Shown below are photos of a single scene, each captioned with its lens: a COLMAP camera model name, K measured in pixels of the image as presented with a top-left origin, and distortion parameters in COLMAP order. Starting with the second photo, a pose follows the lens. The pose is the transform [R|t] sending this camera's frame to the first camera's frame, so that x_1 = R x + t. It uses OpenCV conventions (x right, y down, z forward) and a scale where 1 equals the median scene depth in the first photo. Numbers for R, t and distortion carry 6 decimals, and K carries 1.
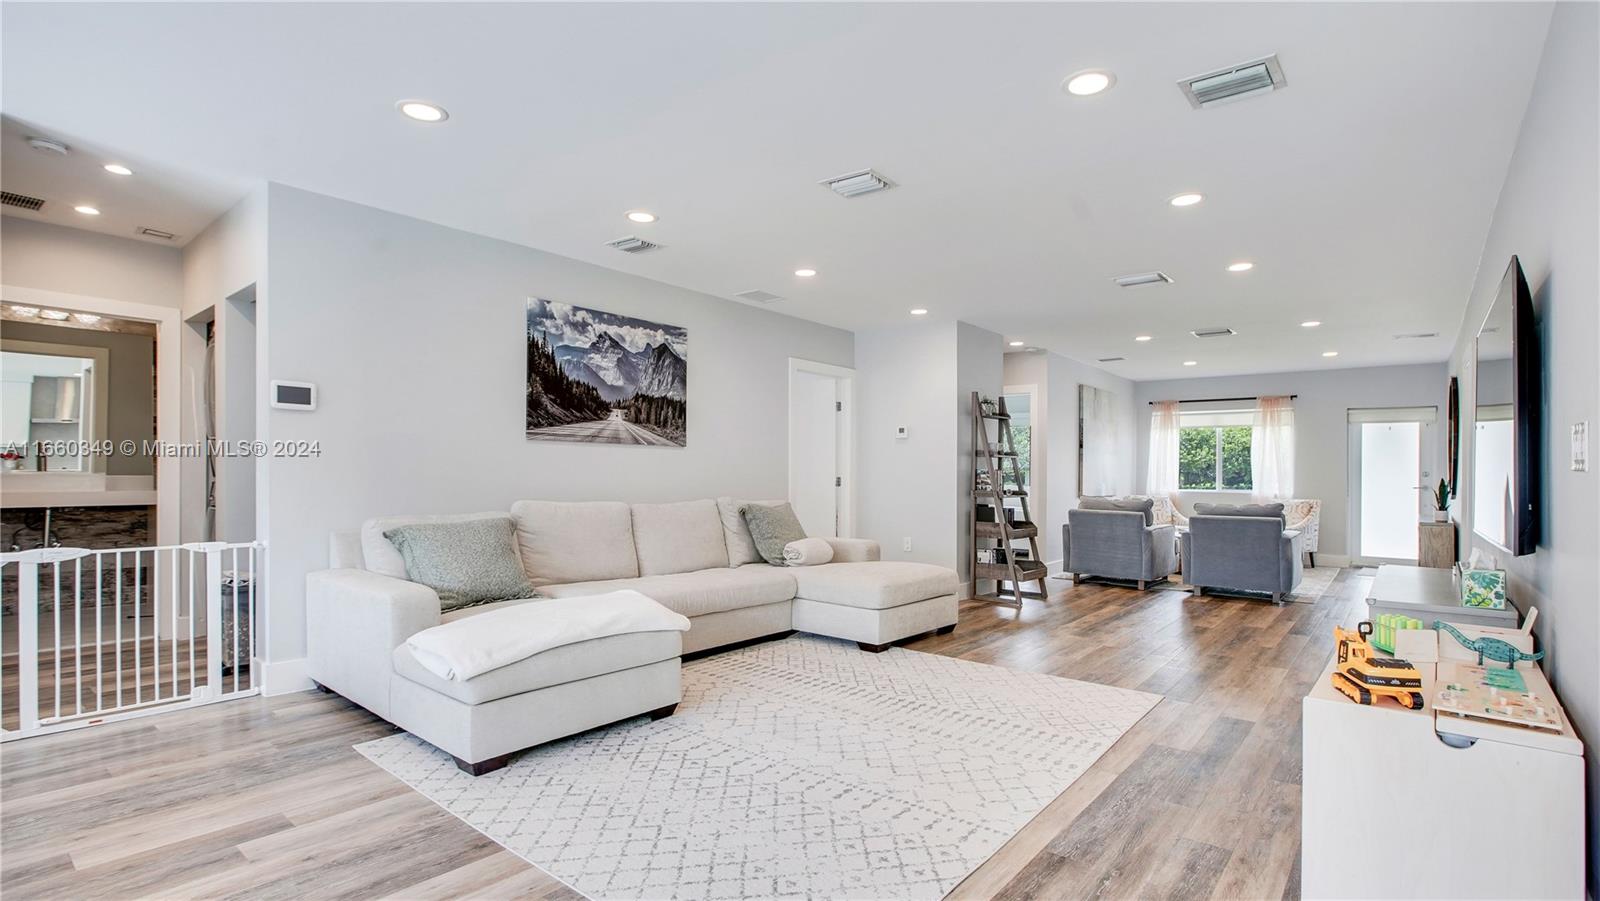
lens RADIAL K [[747.5, 0, 809.6], [0, 747.5, 461.7], [0, 0, 1]] dist [-0.023876, 0.007515]
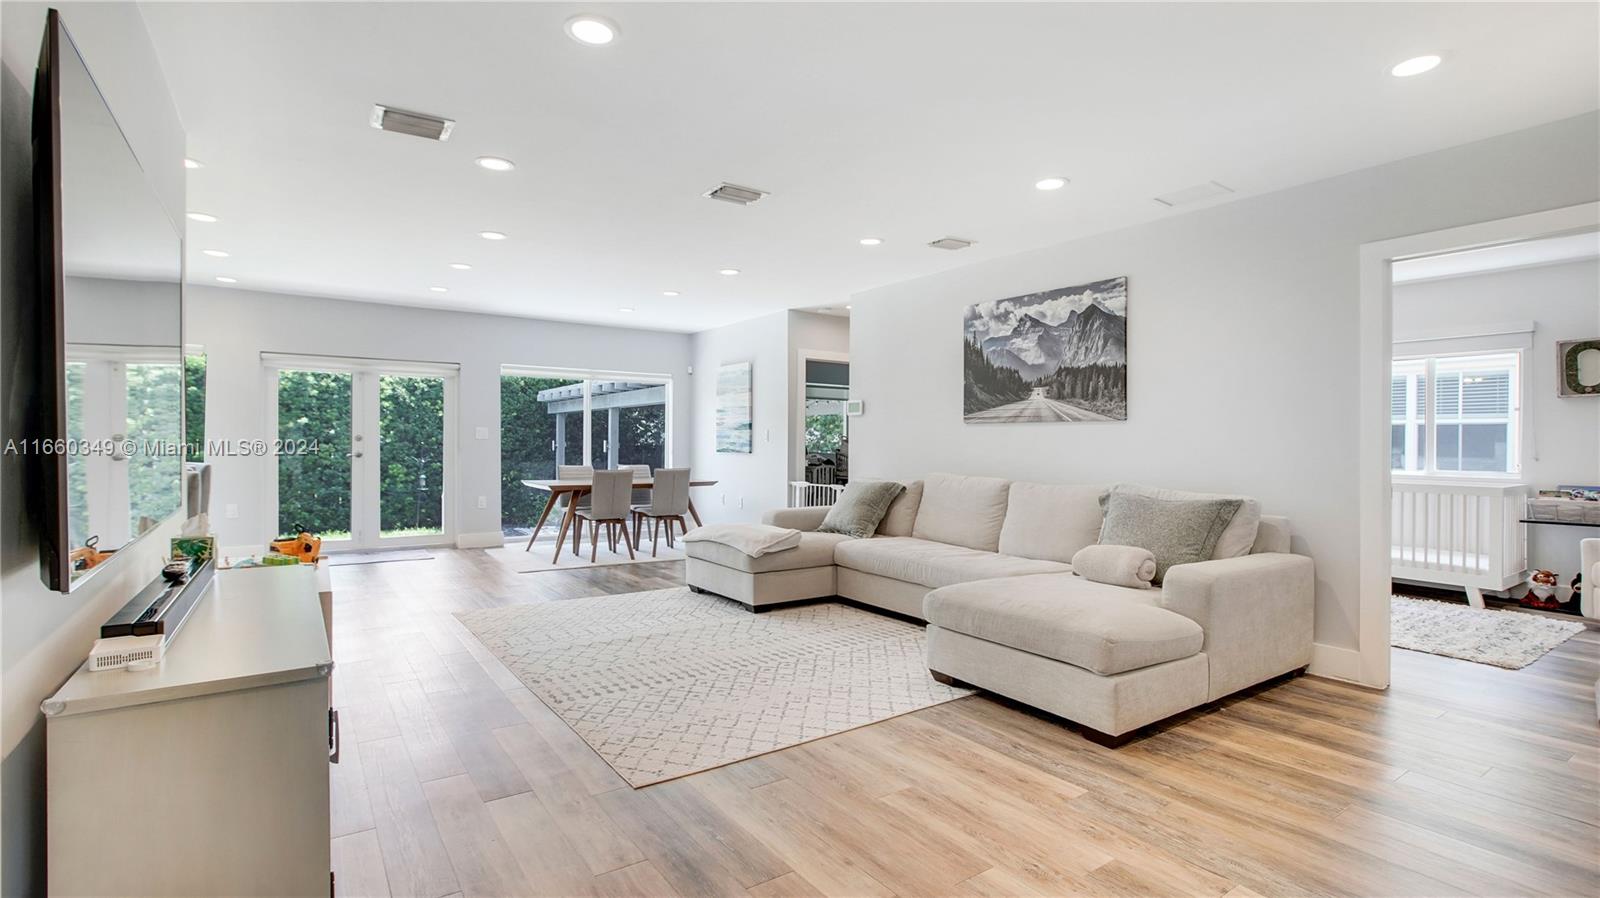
lens RADIAL K [[747.5, 0, 808.7], [0, 747.5, 448.5], [0, 0, 1]] dist [-0.023876, 0.007515]
pose [[-0.259092, -0.009207, -0.965809, 0.790153], [-0.002558, 0.999958, -0.008846, 0.020719], [0.965849, 0.000179, -0.259105, 0.972960]]
